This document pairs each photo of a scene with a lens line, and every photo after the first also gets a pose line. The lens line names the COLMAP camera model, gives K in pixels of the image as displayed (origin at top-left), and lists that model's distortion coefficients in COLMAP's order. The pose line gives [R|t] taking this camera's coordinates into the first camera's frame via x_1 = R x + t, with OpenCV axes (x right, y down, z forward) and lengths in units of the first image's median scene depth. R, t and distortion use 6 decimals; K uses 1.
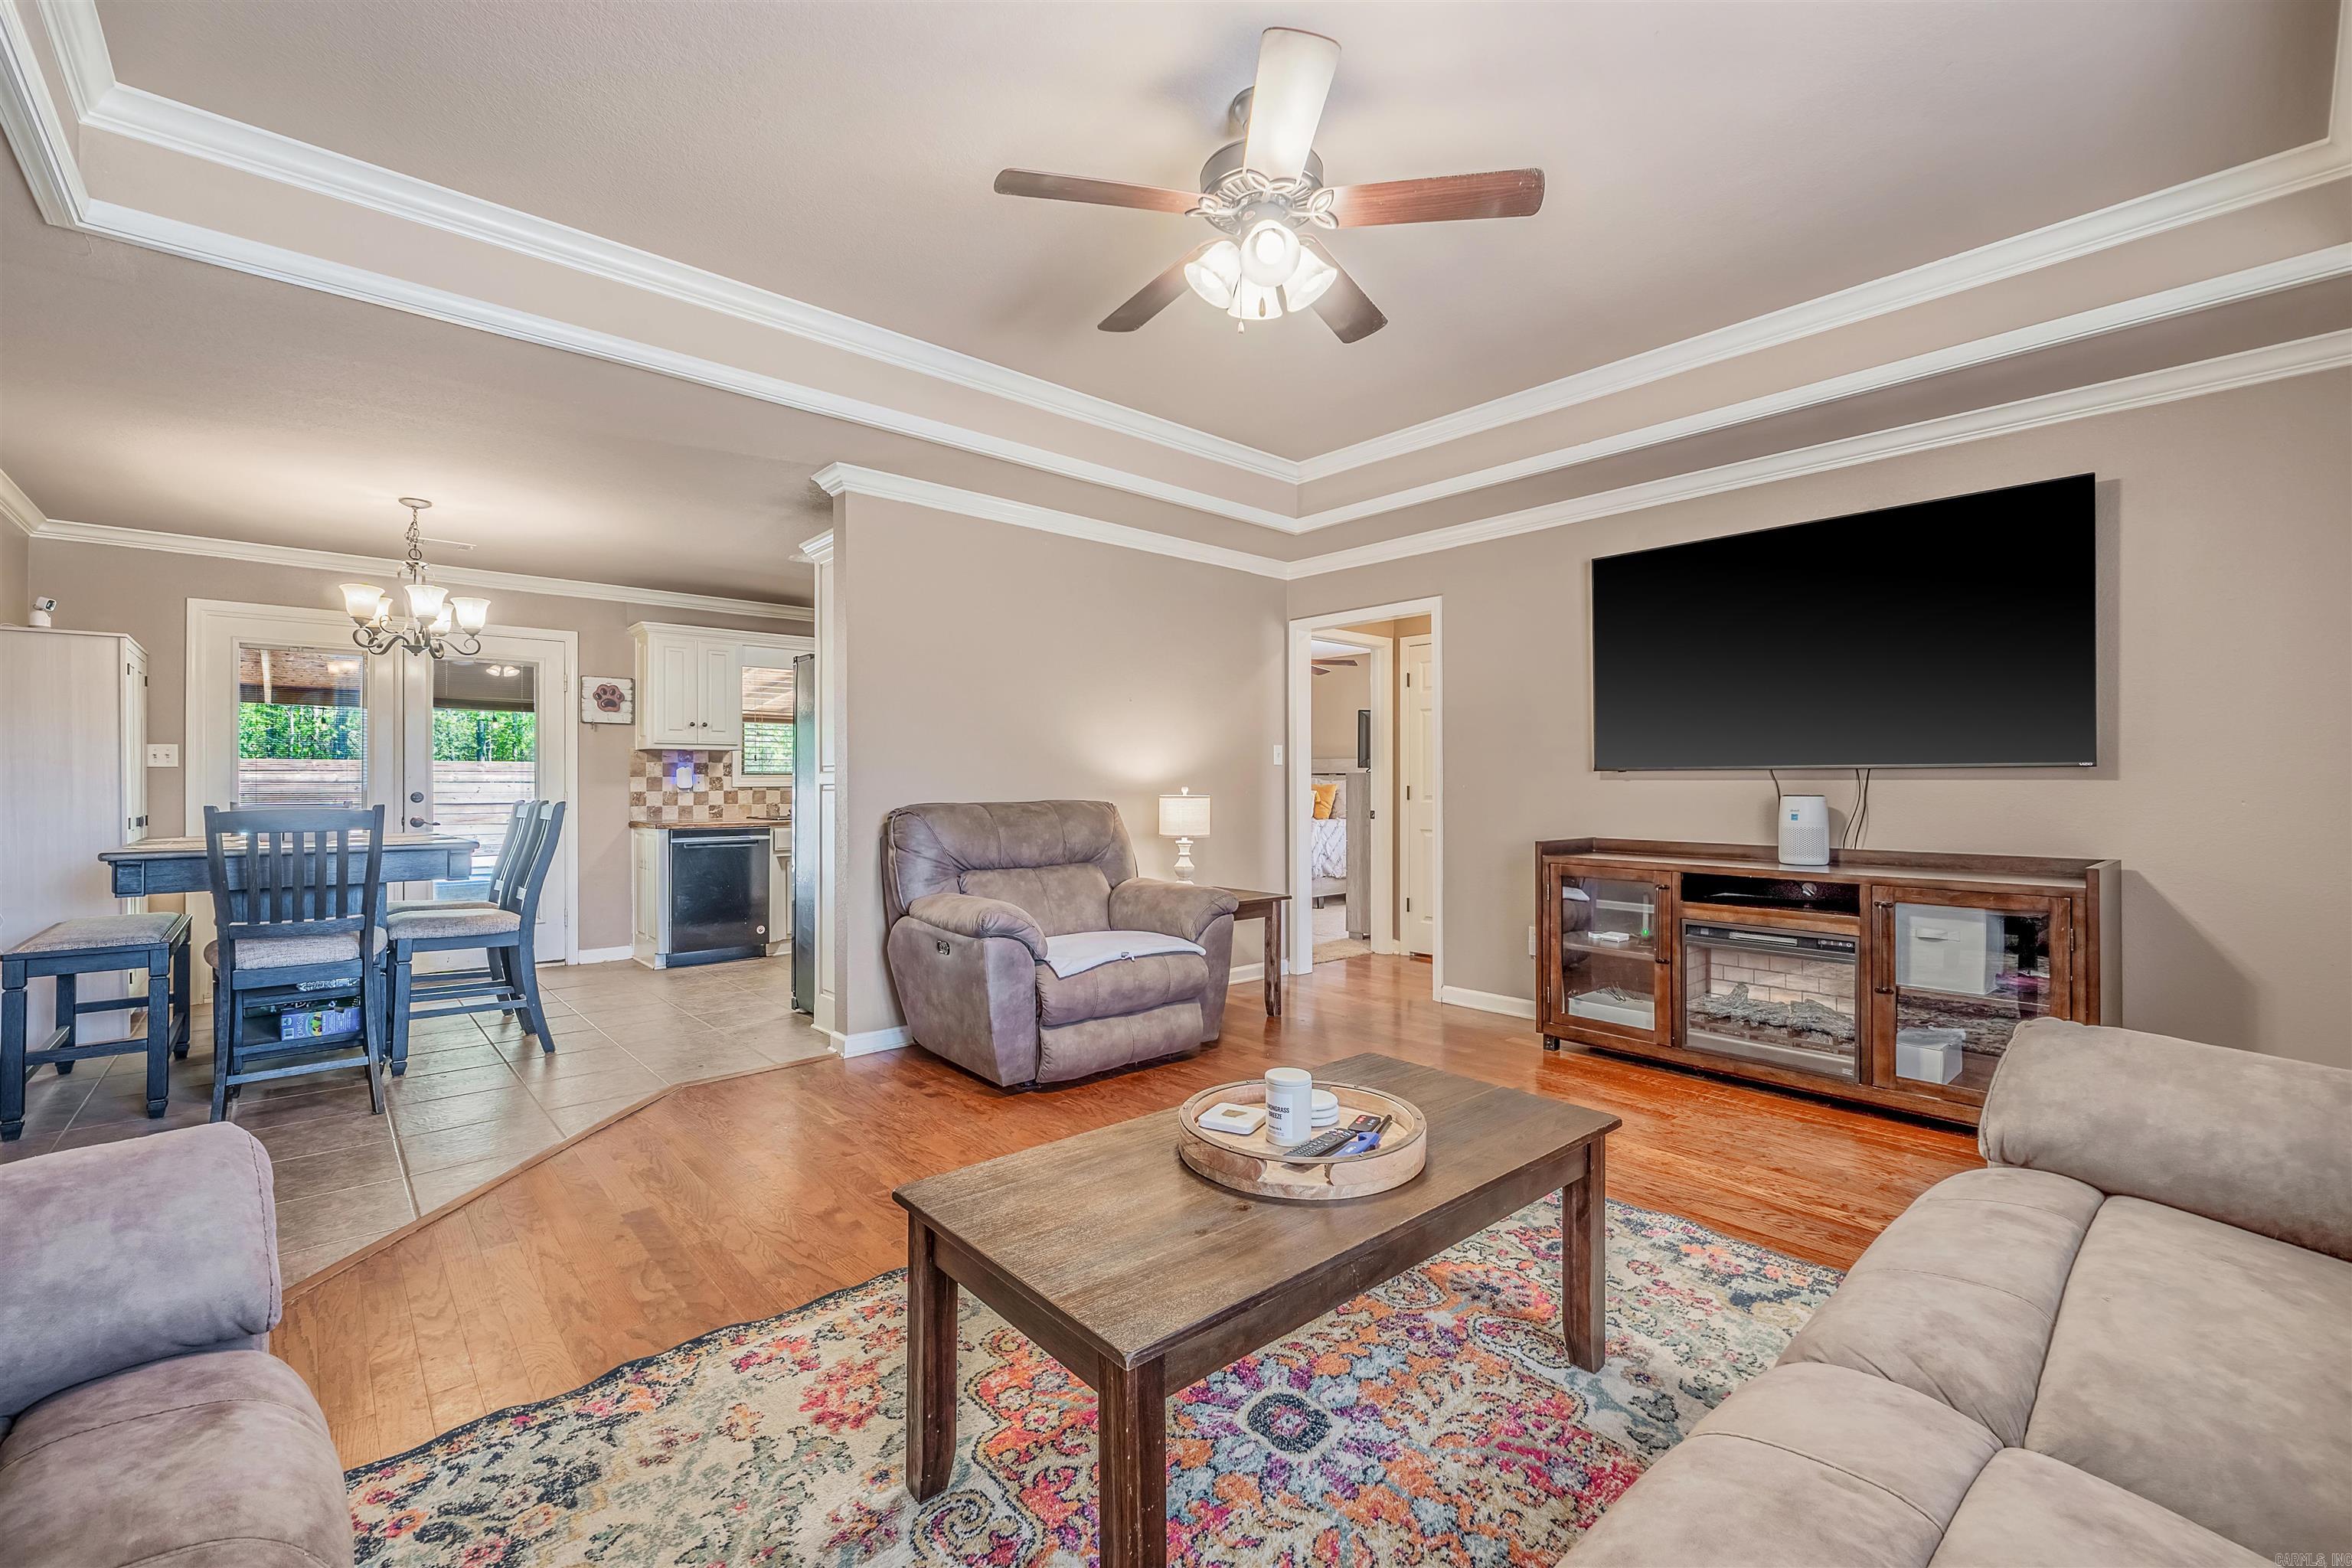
lens RADIAL K [[986.6, 0, 1173.8], [0, 986.6, 774.5], [0, 0, 1]] dist [-0.004790, -0.000625]
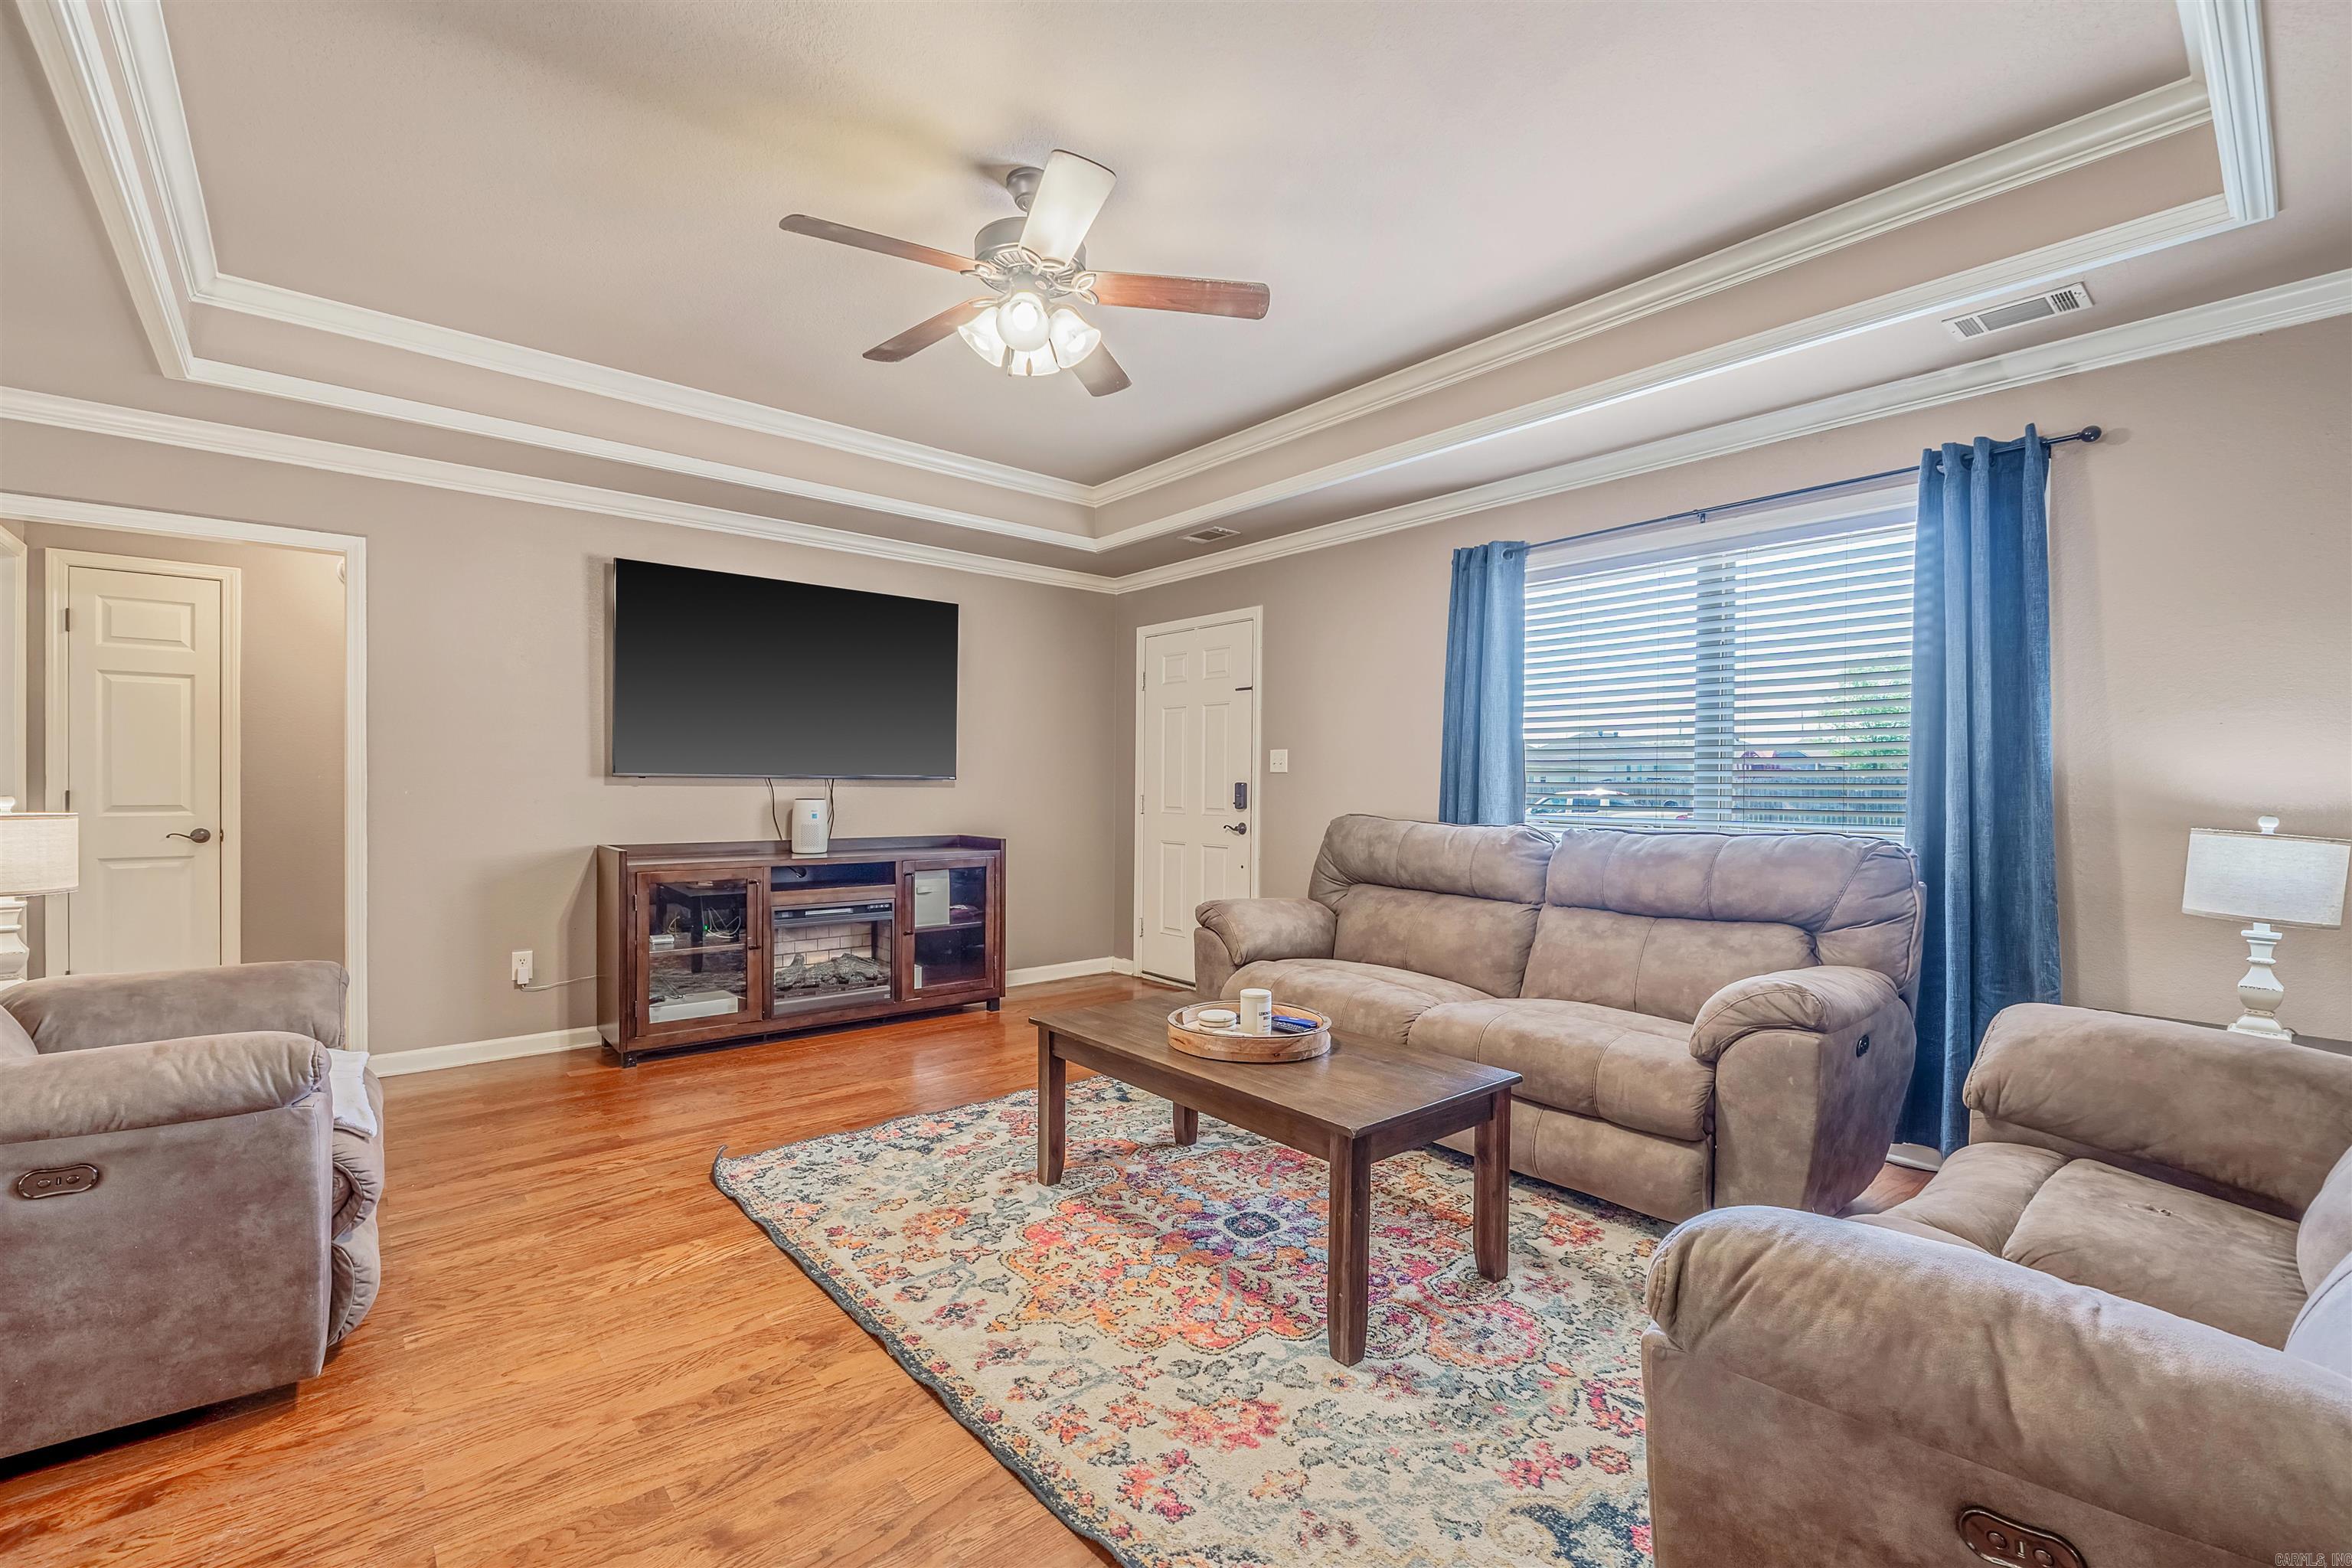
lens RADIAL K [[1001.4, 0, 1169.6], [0, 1001.4, 782.6], [0, 0, 1]] dist [-0.003073, -0.000417]
pose [[0.022582, 0.003667, 0.999738, -0.659282], [-0.013692, 0.999901, -0.003358, -0.001915], [-0.999651, -0.013612, 0.022630, 0.516415]]
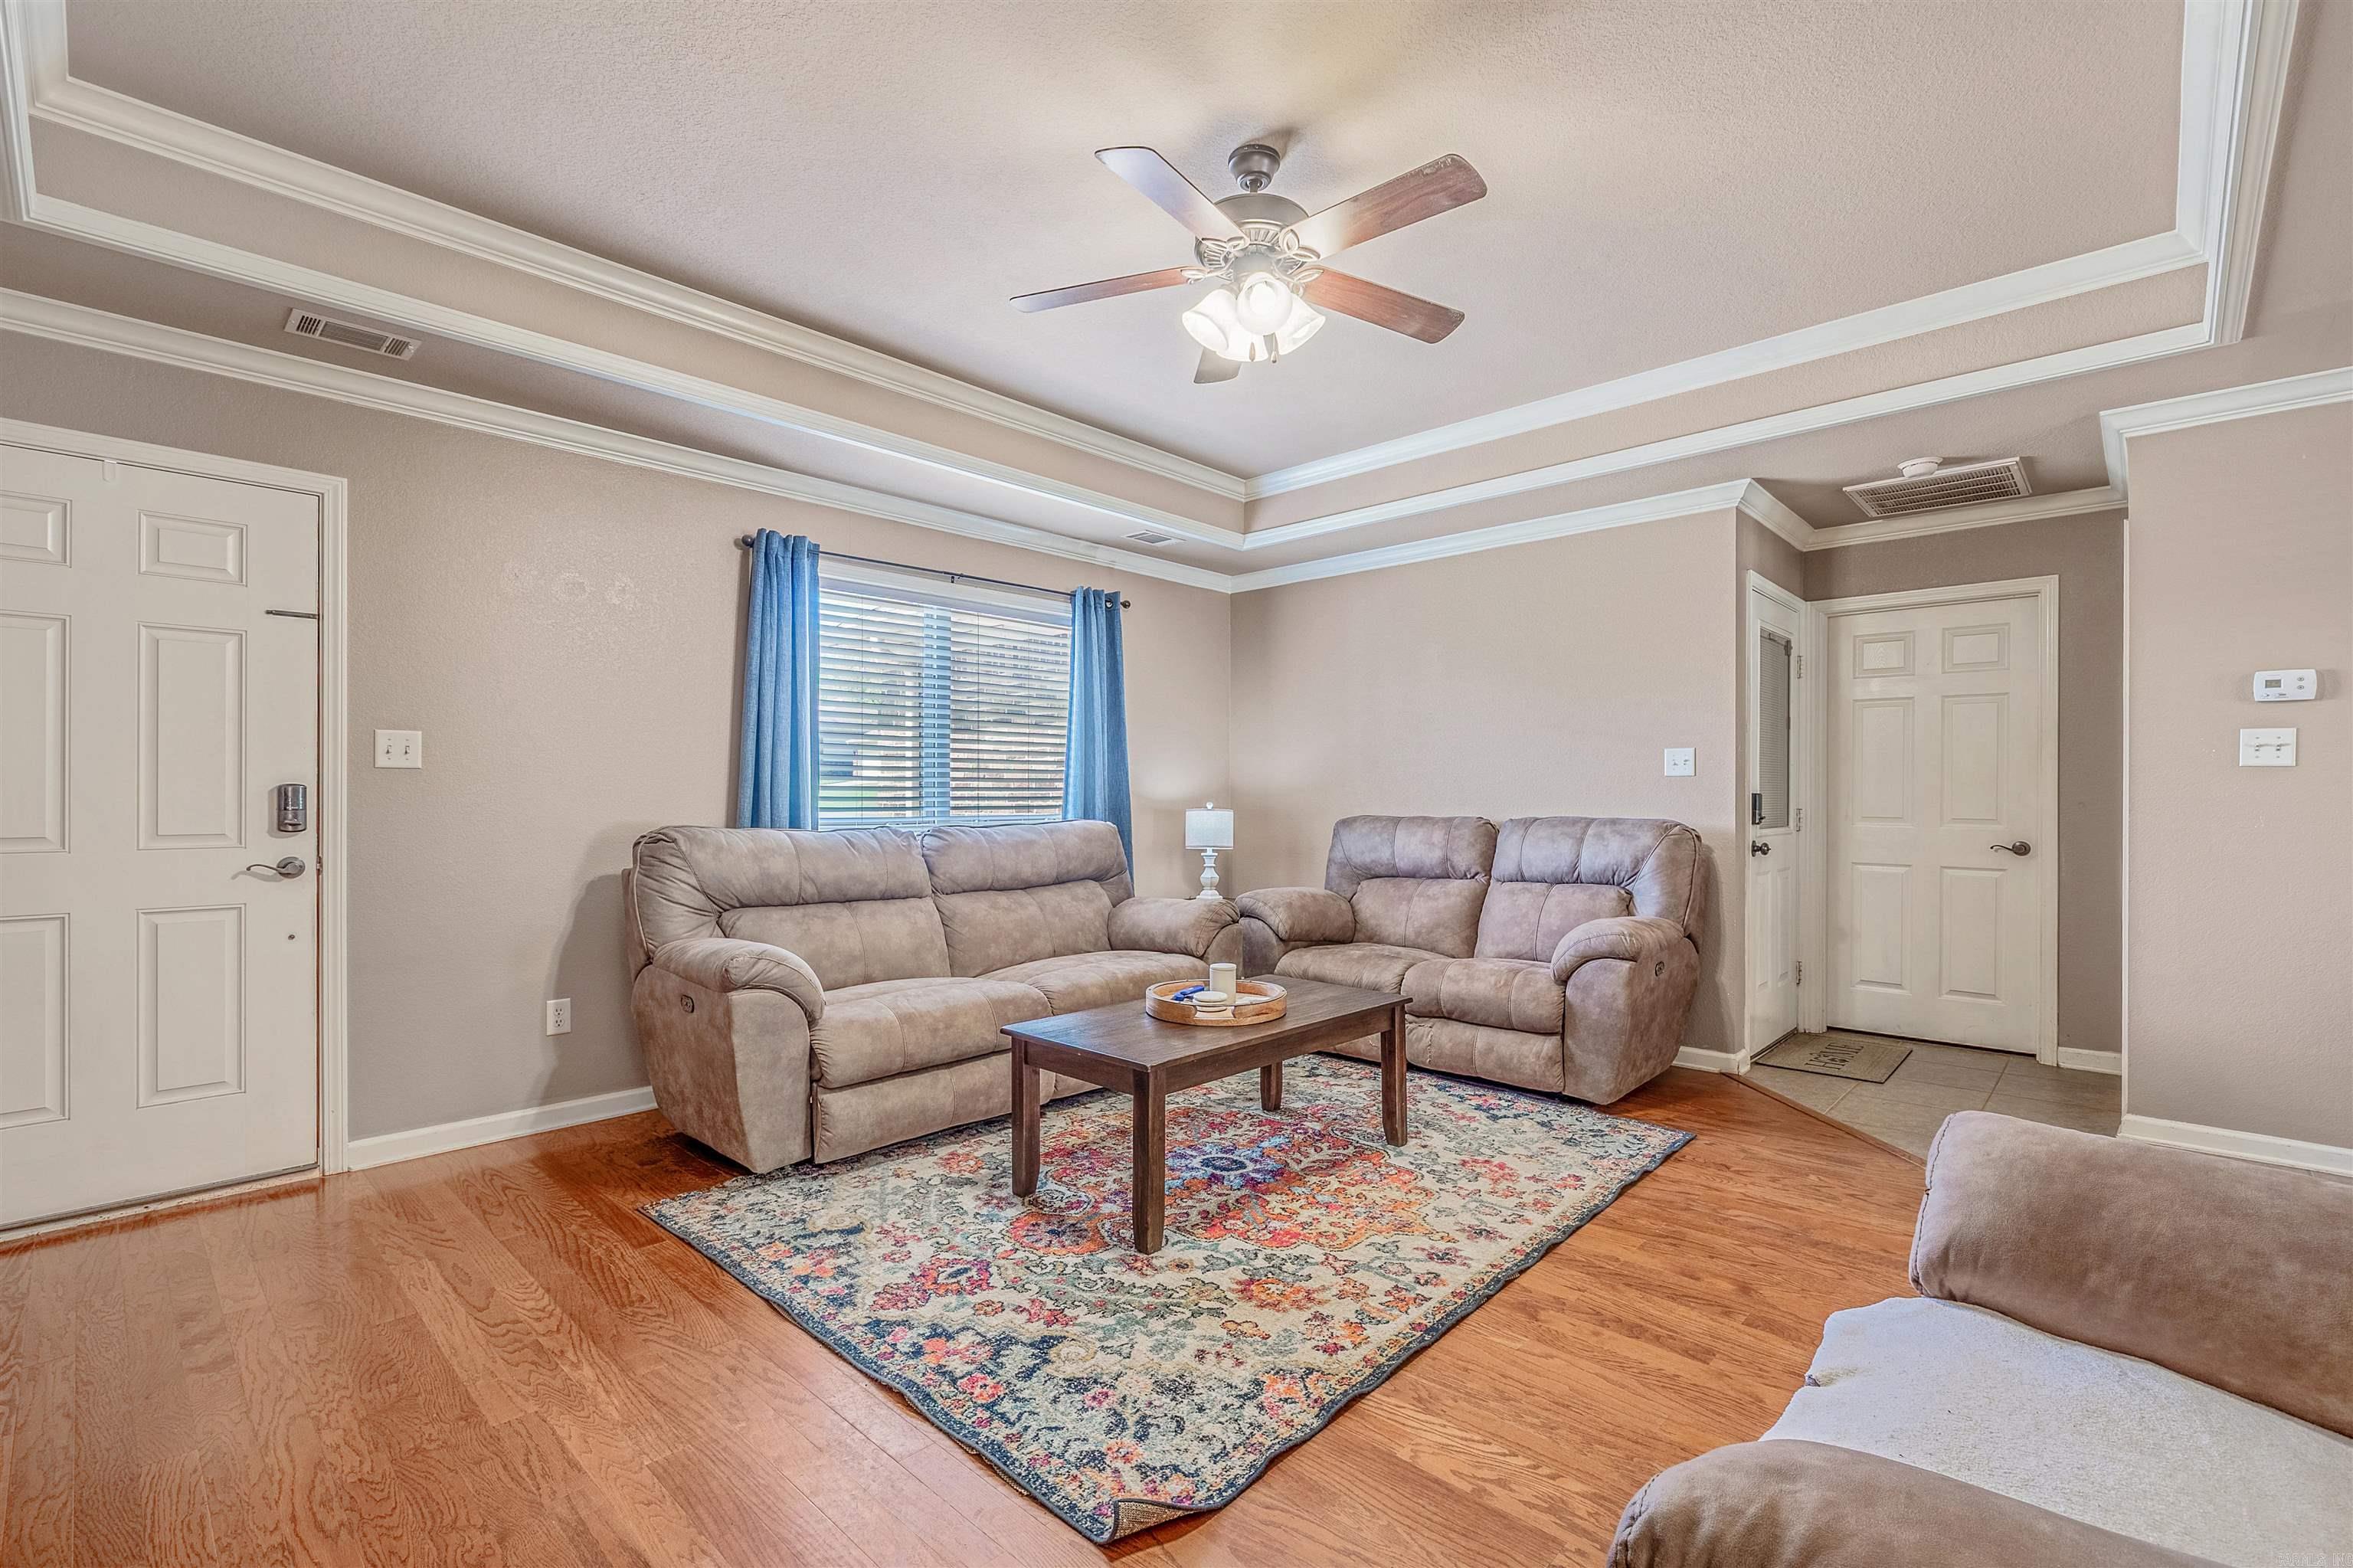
lens RADIAL K [[1040.4, 0, 1169.5], [0, 1040.4, 790.0], [0, 0, 1]] dist [-0.000597, -0.000125]
pose [[-0.996564, -0.000383, -0.082829, 0.171627], [0.000405, 0.999955, -0.009508, 0.004183], [0.082829, -0.009509, -0.996518, 1.336482]]
